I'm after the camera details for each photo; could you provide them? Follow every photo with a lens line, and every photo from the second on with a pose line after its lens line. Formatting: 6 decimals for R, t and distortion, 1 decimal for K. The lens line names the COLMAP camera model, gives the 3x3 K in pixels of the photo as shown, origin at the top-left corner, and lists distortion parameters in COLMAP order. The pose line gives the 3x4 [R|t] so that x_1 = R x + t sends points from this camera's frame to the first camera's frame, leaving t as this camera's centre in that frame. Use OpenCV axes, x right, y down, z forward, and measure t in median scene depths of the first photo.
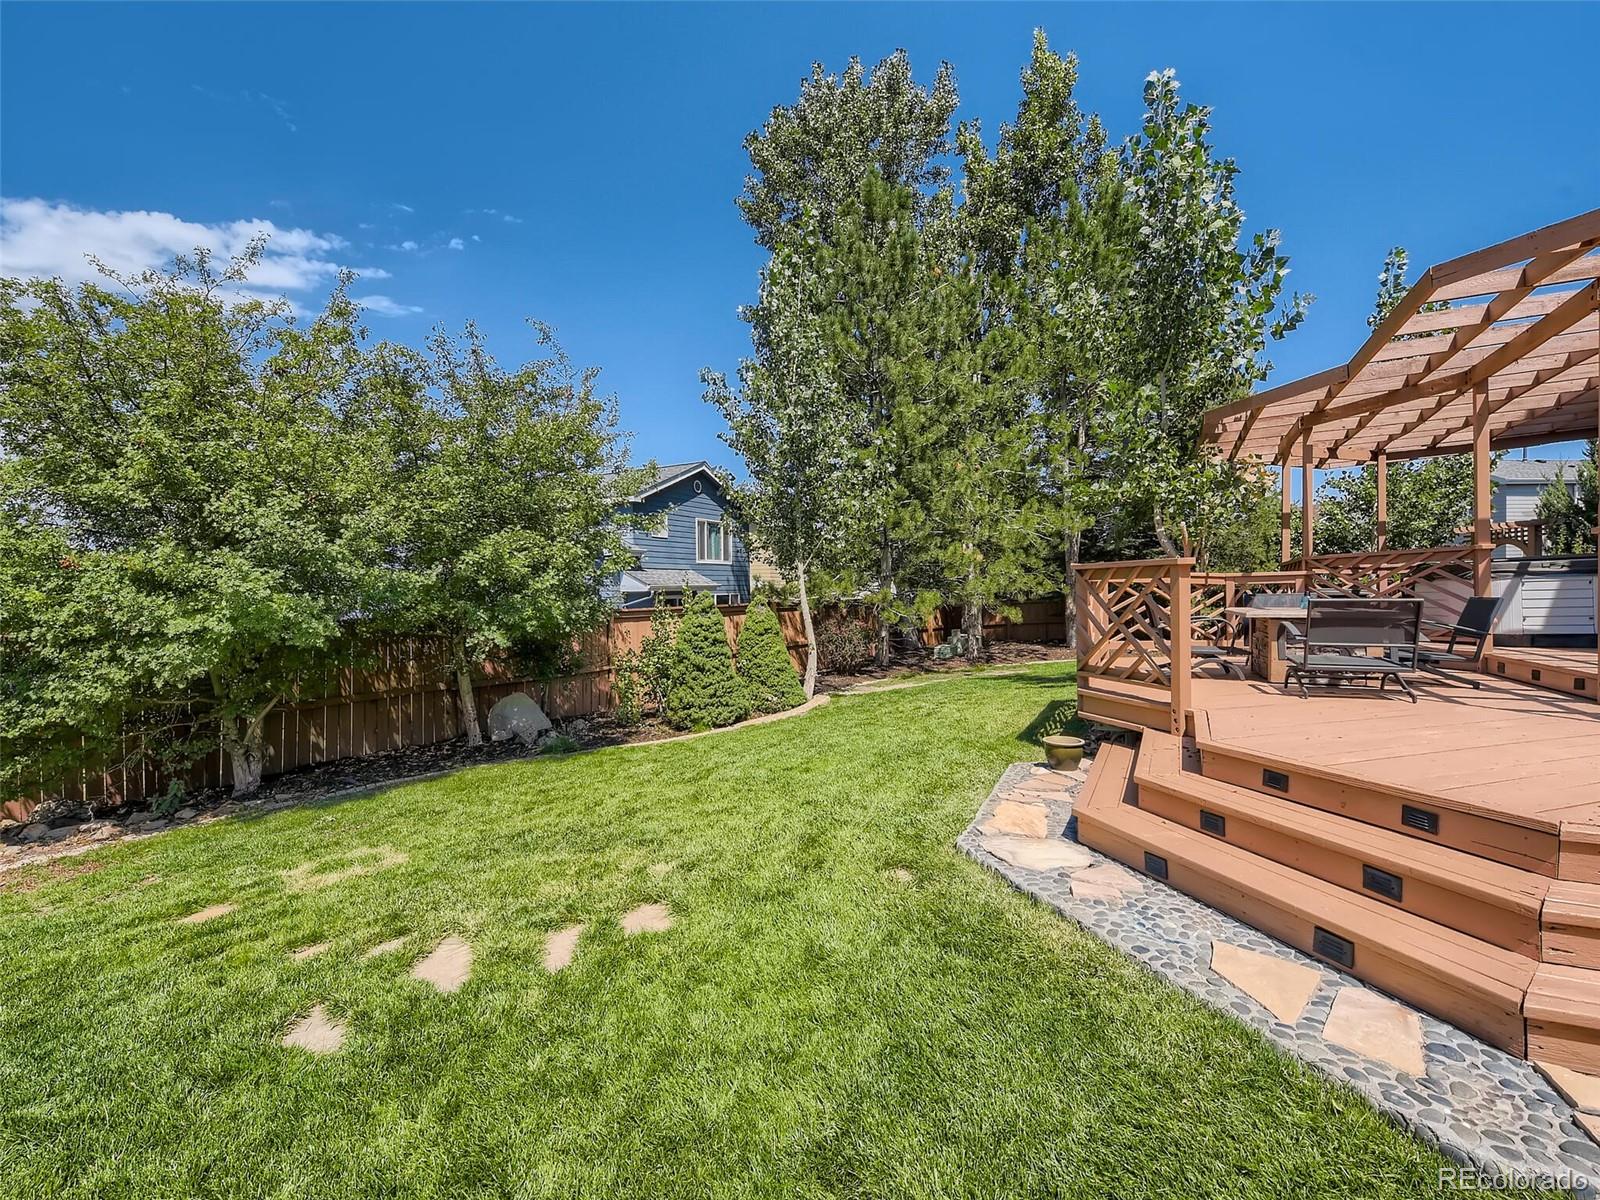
lens RADIAL K [[719.4, 0, 800.0], [0, 719.4, 600.0], [0, 0, 1]] dist [0.001356, 0.000050]
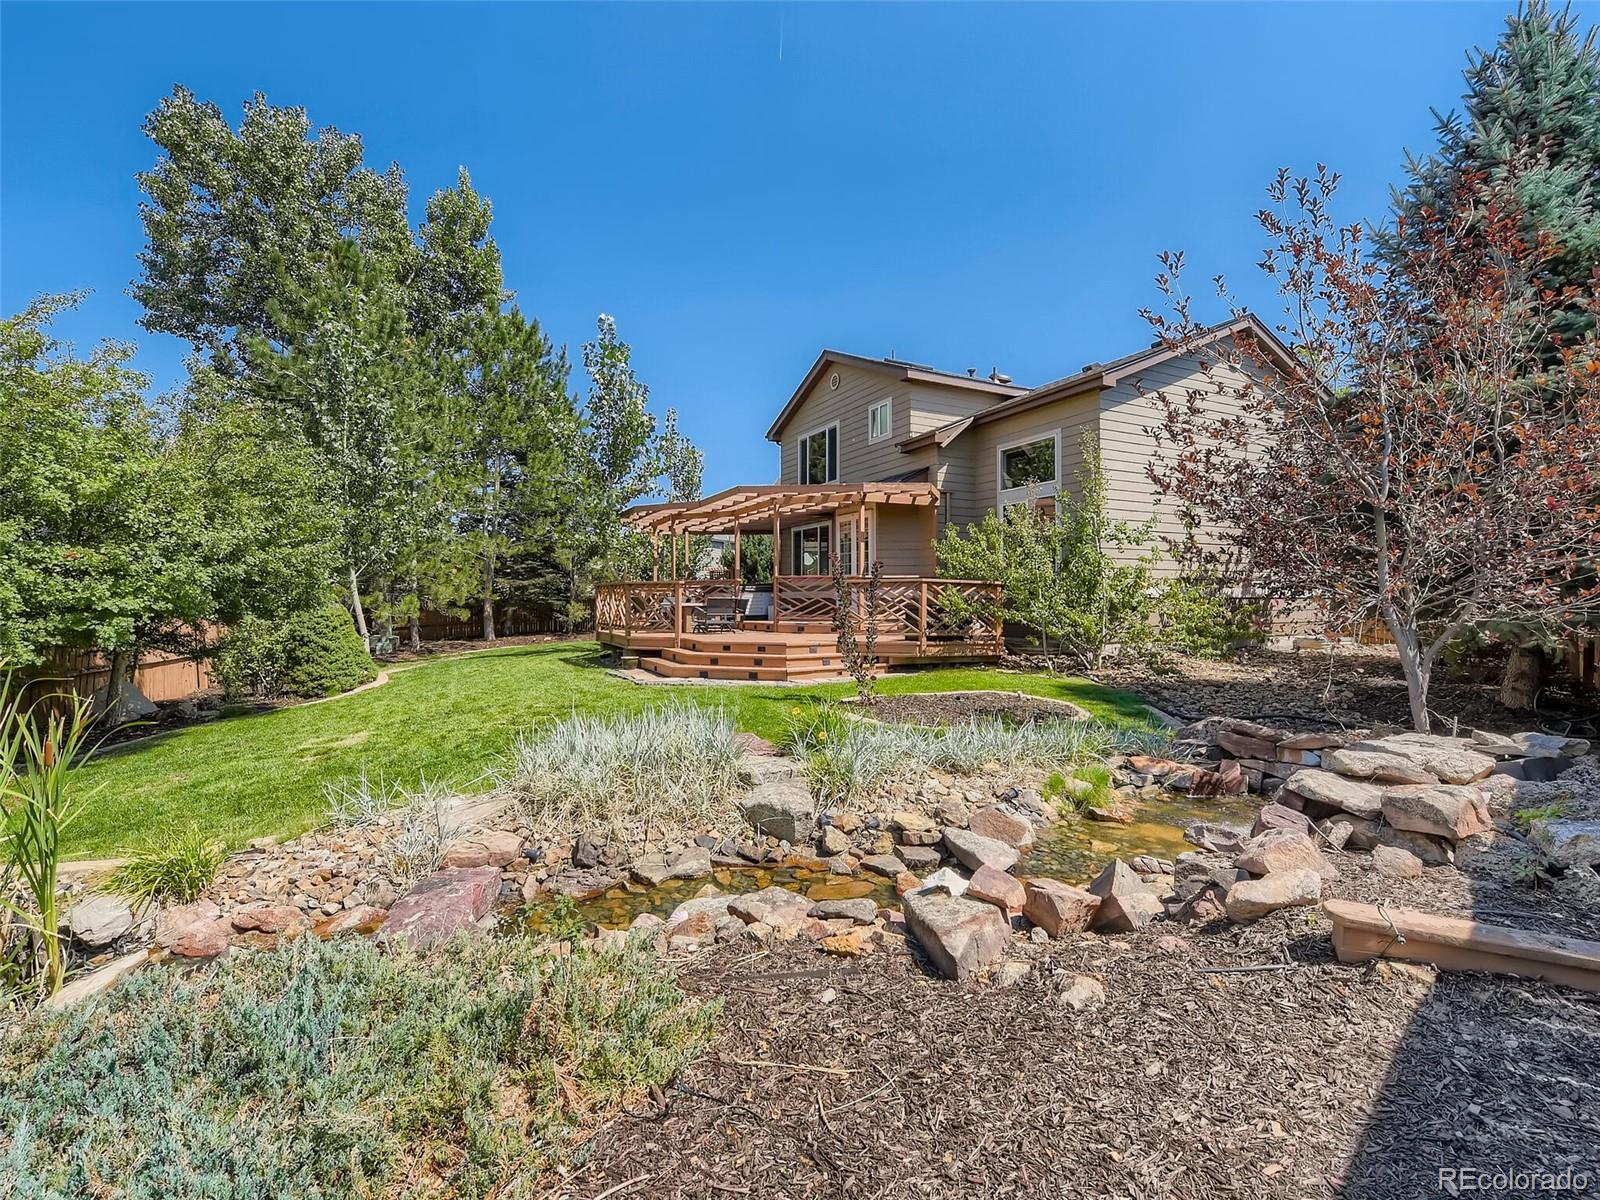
lens RADIAL K [[719.4, 0, 800.0], [0, 719.4, 600.0], [0, 0, 1]] dist [0.001356, 0.000050]
pose [[0.581671, 0.015060, 0.813285, -0.711405], [0.002021, 0.999799, -0.019959, 0.034070], [-0.813422, 0.013253, 0.581523, -0.472828]]
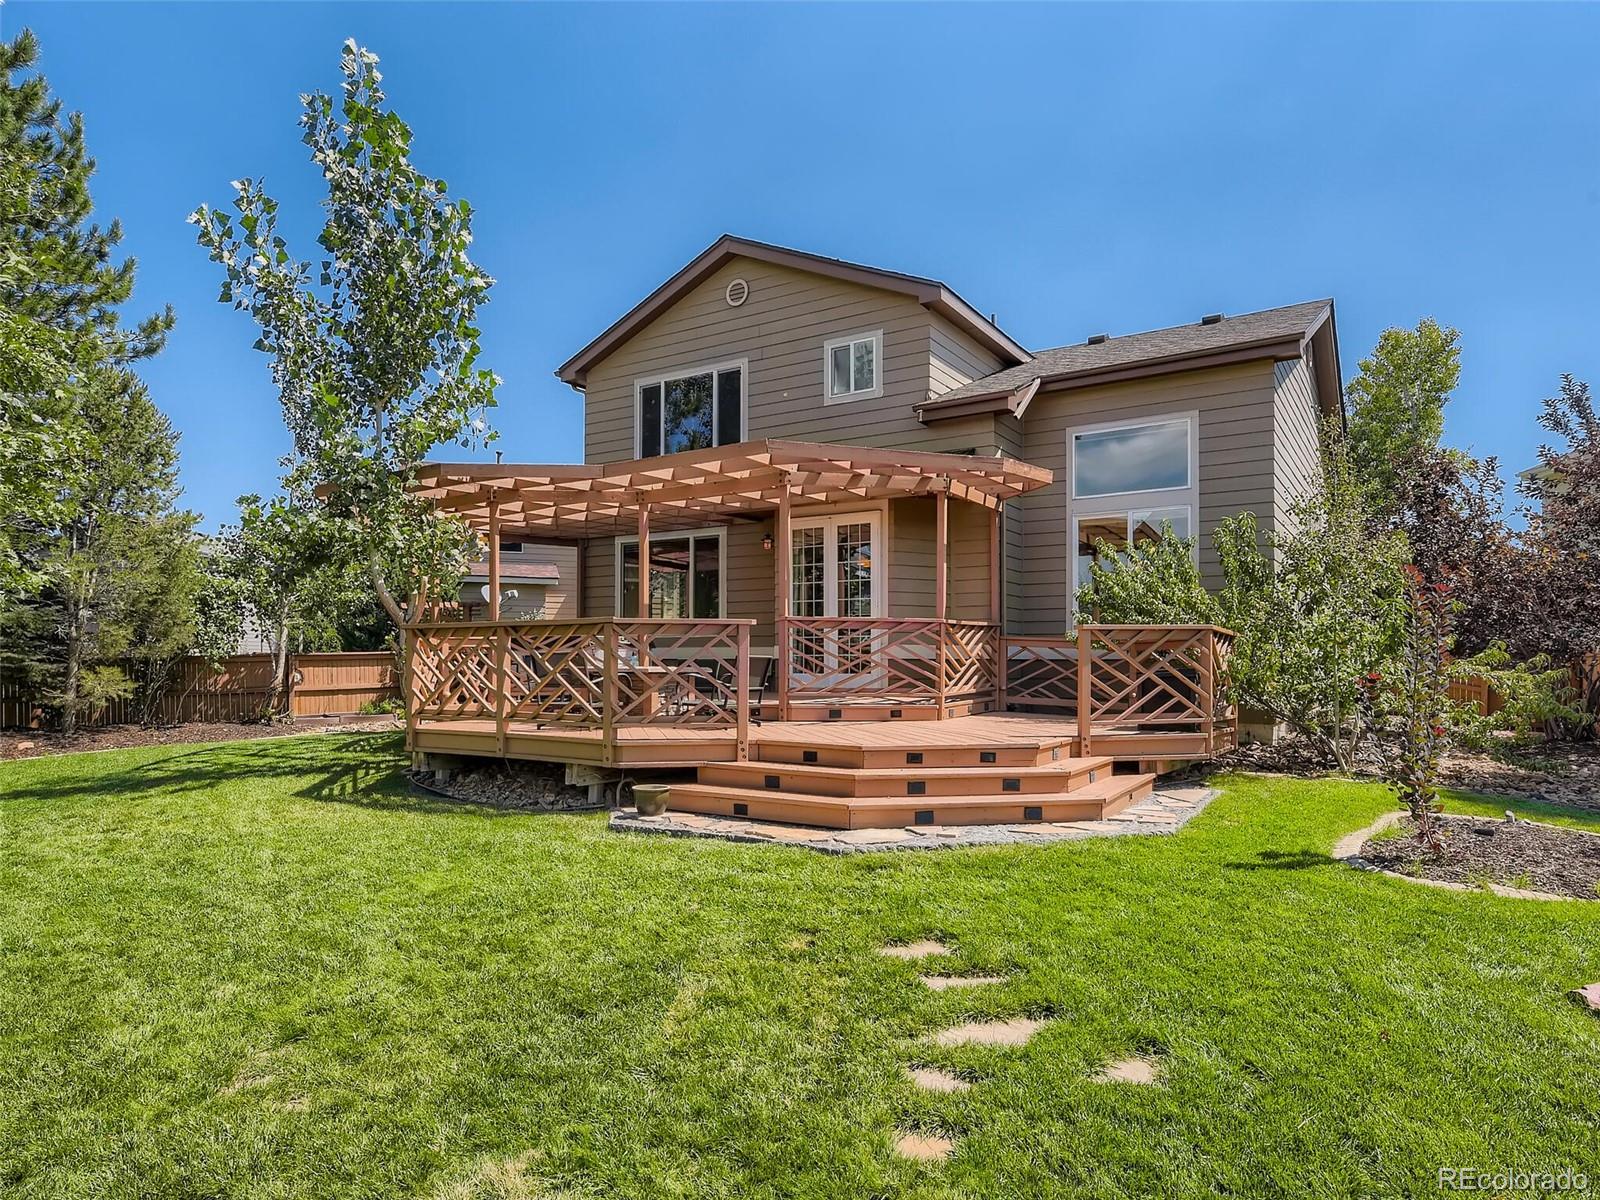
lens RADIAL K [[975.9, 0, 800.9], [0, 975.9, 668.8], [0, 0, 1]] dist [-0.003094, -0.001751]
pose [[0.093992, 0.016896, 0.995430, -0.599310], [0.008657, 0.999804, -0.017787, 0.031215], [-0.995535, 0.010289, 0.093827, 0.386428]]
